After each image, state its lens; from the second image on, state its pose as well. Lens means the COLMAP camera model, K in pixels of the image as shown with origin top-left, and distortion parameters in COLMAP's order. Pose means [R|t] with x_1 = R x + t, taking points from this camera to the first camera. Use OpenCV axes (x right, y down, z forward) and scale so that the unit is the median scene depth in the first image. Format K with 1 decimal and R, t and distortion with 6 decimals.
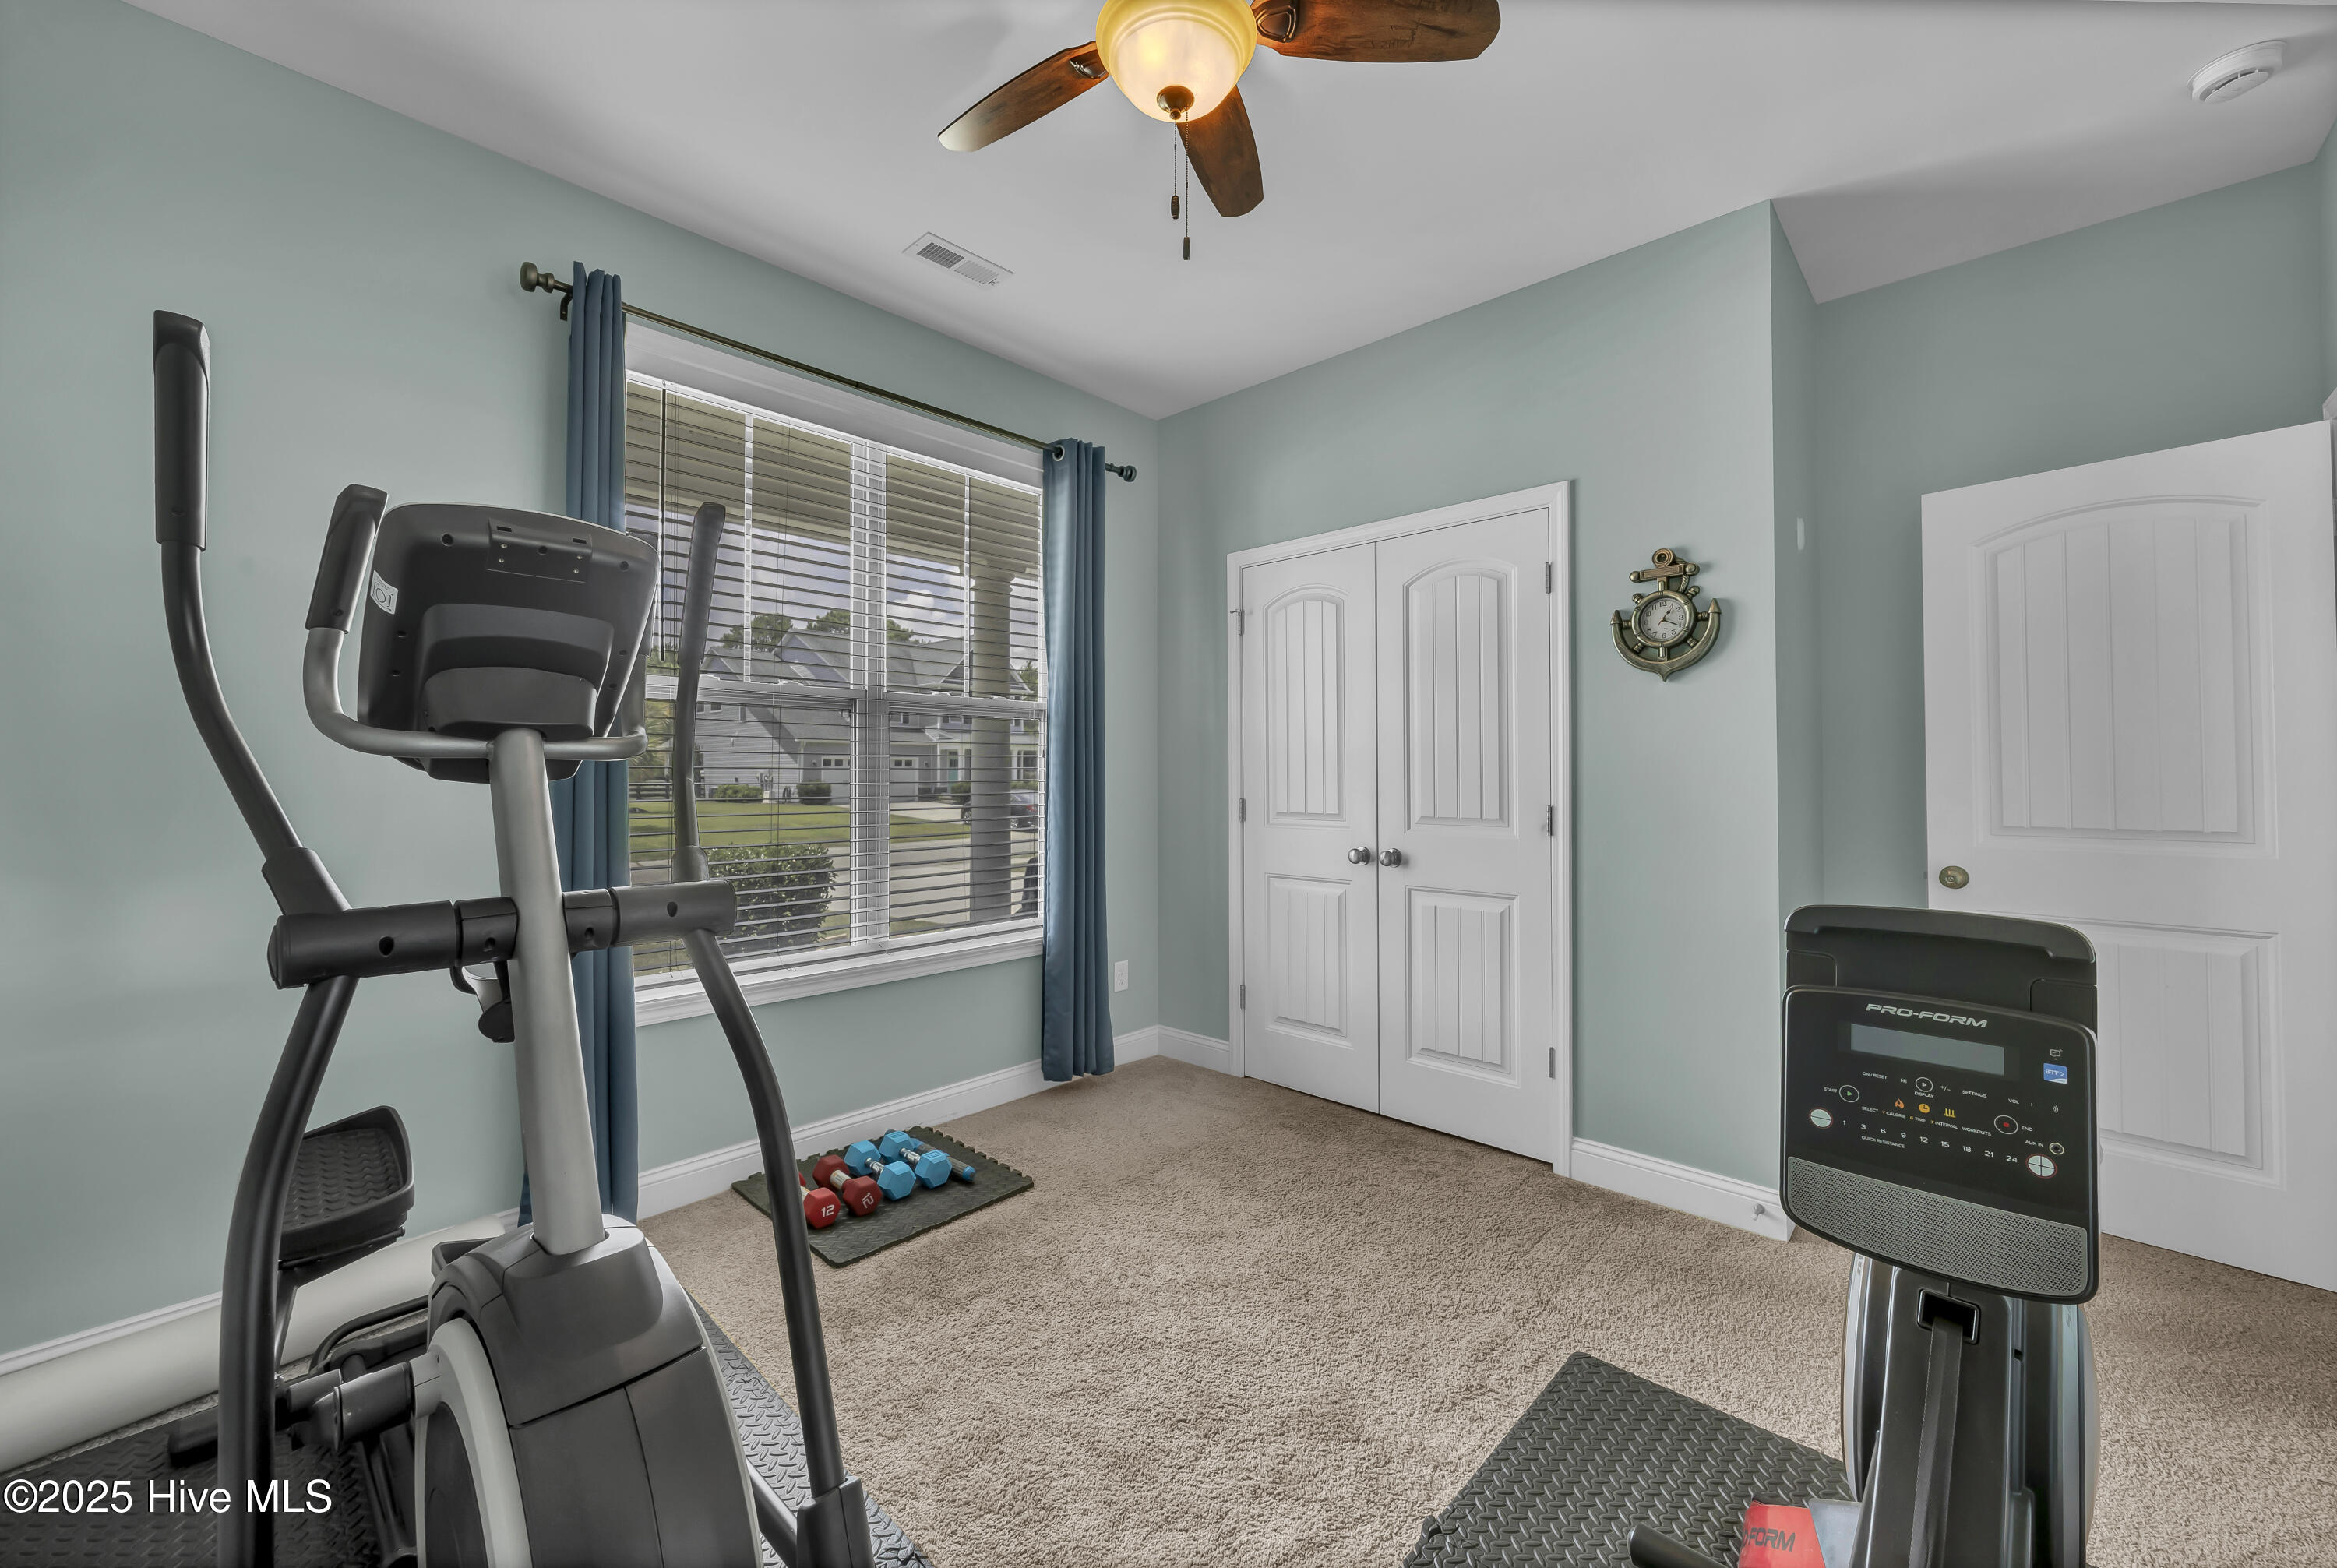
lens RADIAL K [[926.9, 0, 1172.6], [0, 926.9, 764.2], [0, 0, 1]] dist [-0.001036, -0.000097]
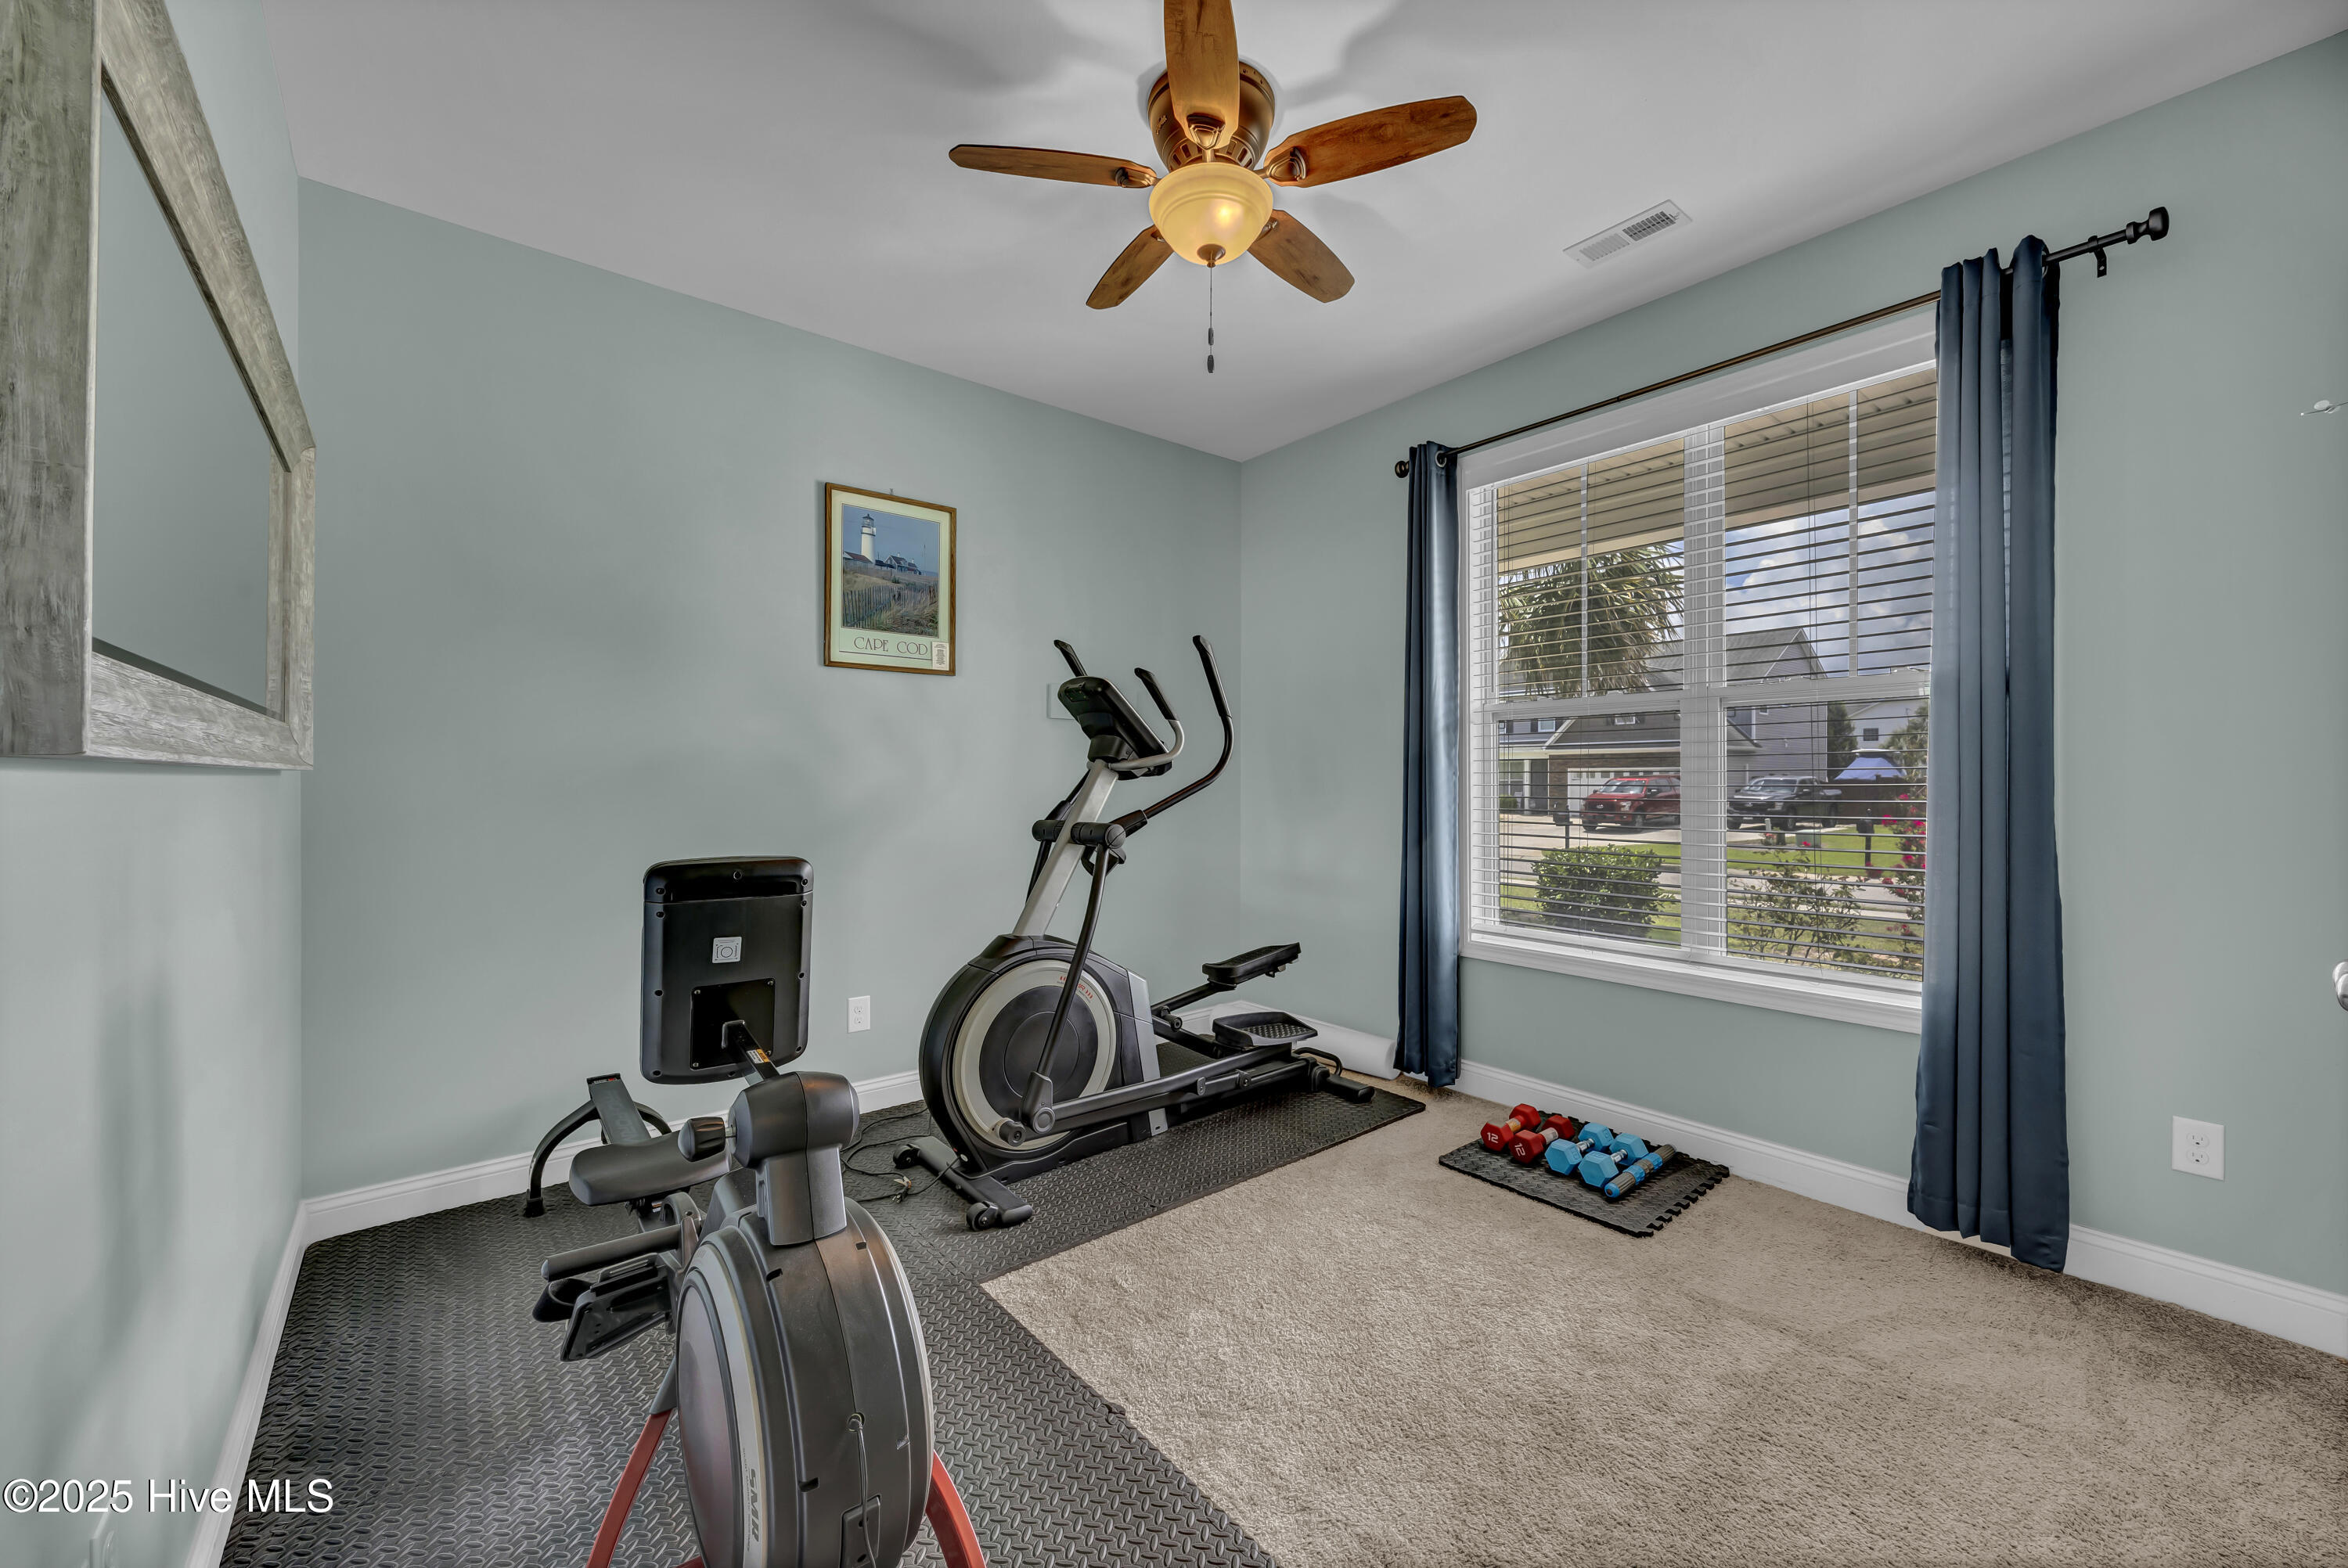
lens RADIAL K [[946.2, 0, 1179.9], [0, 946.2, 769.9], [0, 0, 1]] dist [0.001276, 0.000184]
pose [[-0.140921, -0.008091, -0.989988, 0.782159], [0.014094, 0.999849, -0.010178, 0.008328], [0.989920, -0.015388, -0.140786, 0.669695]]
